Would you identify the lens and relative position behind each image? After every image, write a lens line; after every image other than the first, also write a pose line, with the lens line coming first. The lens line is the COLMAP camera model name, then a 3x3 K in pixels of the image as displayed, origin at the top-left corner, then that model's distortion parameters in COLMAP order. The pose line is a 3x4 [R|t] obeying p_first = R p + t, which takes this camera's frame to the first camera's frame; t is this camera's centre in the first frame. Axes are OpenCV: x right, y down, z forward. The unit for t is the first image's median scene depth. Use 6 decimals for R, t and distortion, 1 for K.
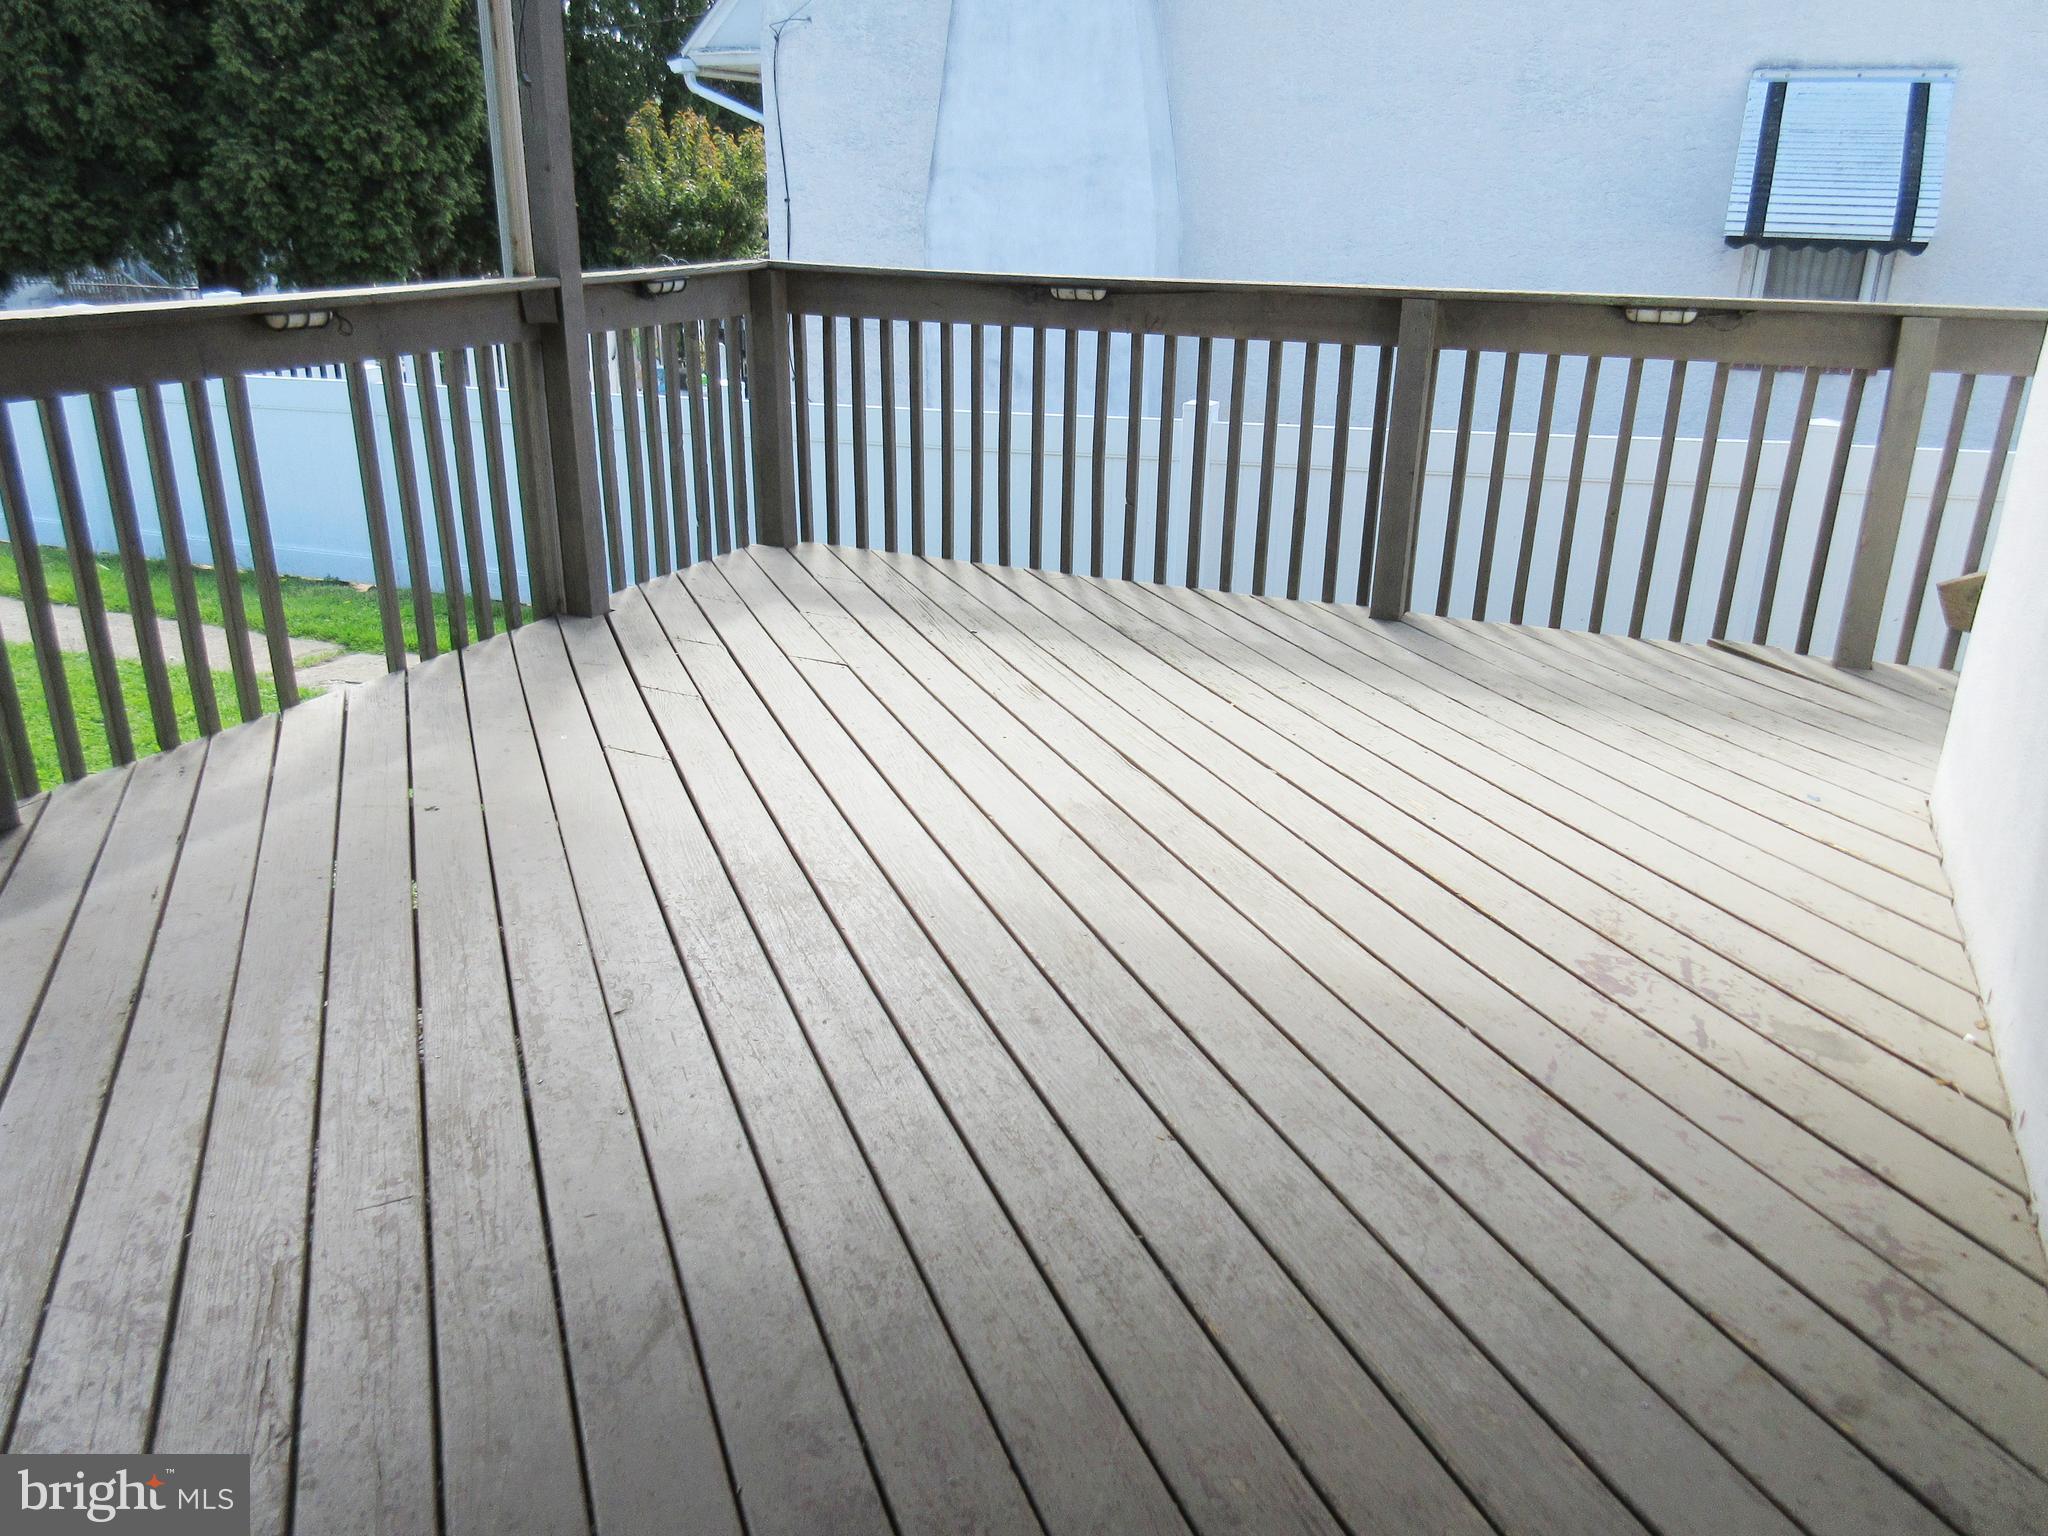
lens RADIAL K [[1528.7, 0, 1024.0], [0, 1528.7, 768.0], [0, 0, 1]] dist [0.012271, -0.022727]
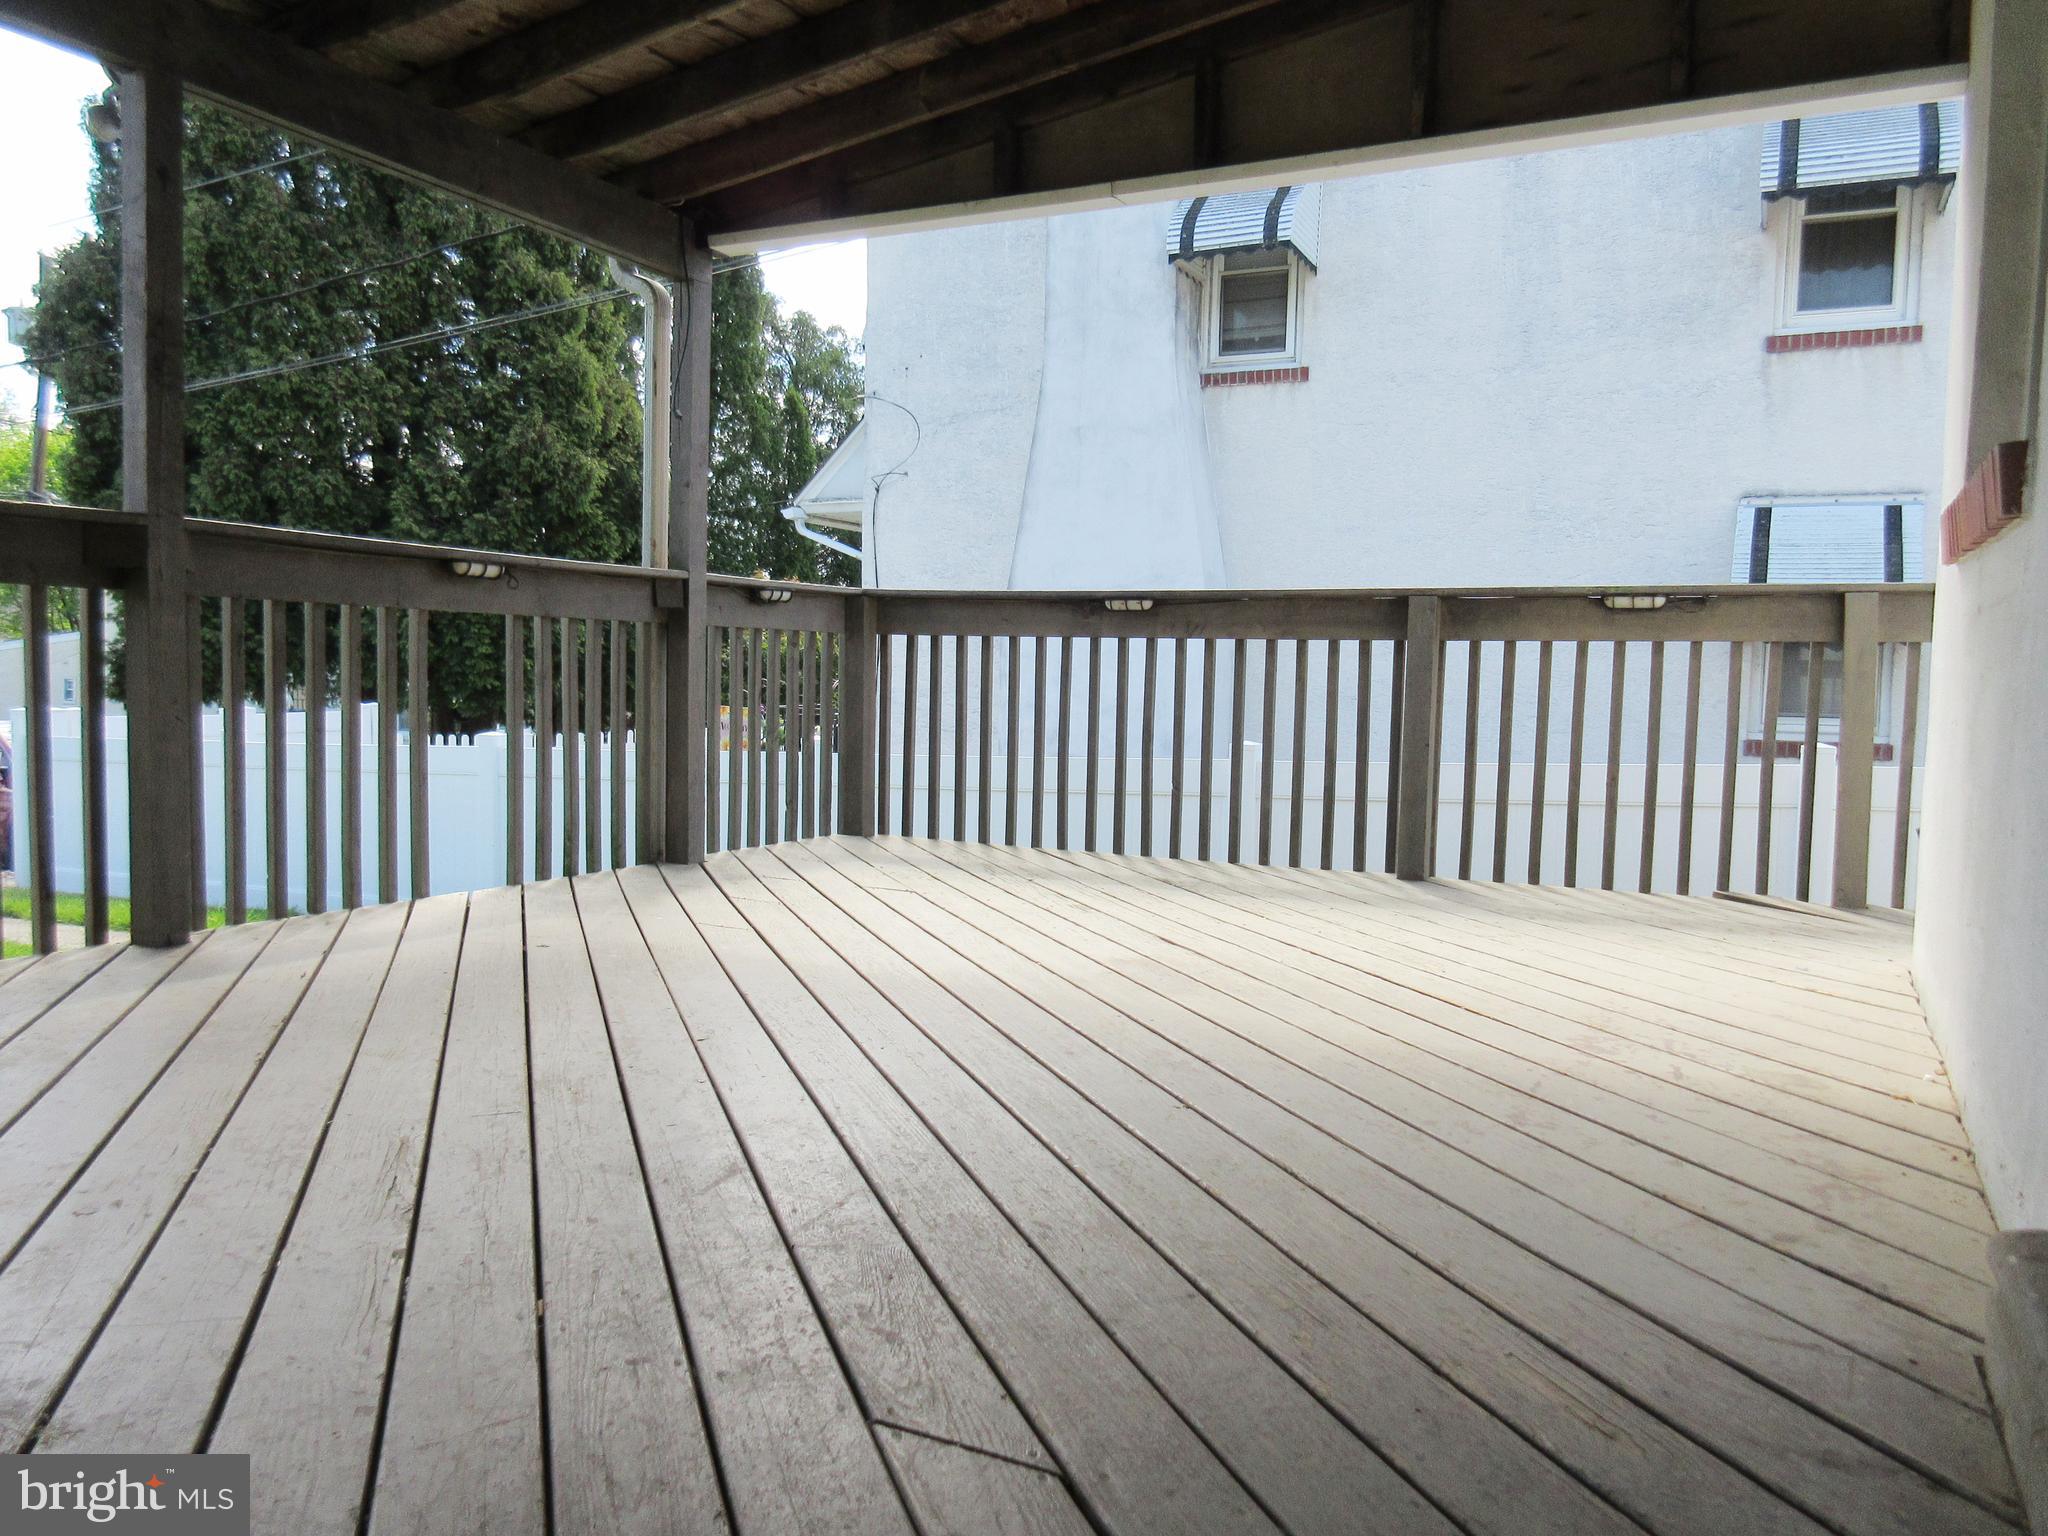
lens RADIAL K [[1541.9, 0, 1025.5], [0, 1541.9, 779.1], [0, 0, 1]] dist [-0.002032, 0.005130]
pose [[0.998834, 0.009765, -0.047282, 0.013480], [-0.023545, 0.953501, -0.300468, 0.160818], [0.042150, 0.301231, 0.952619, -0.068094]]
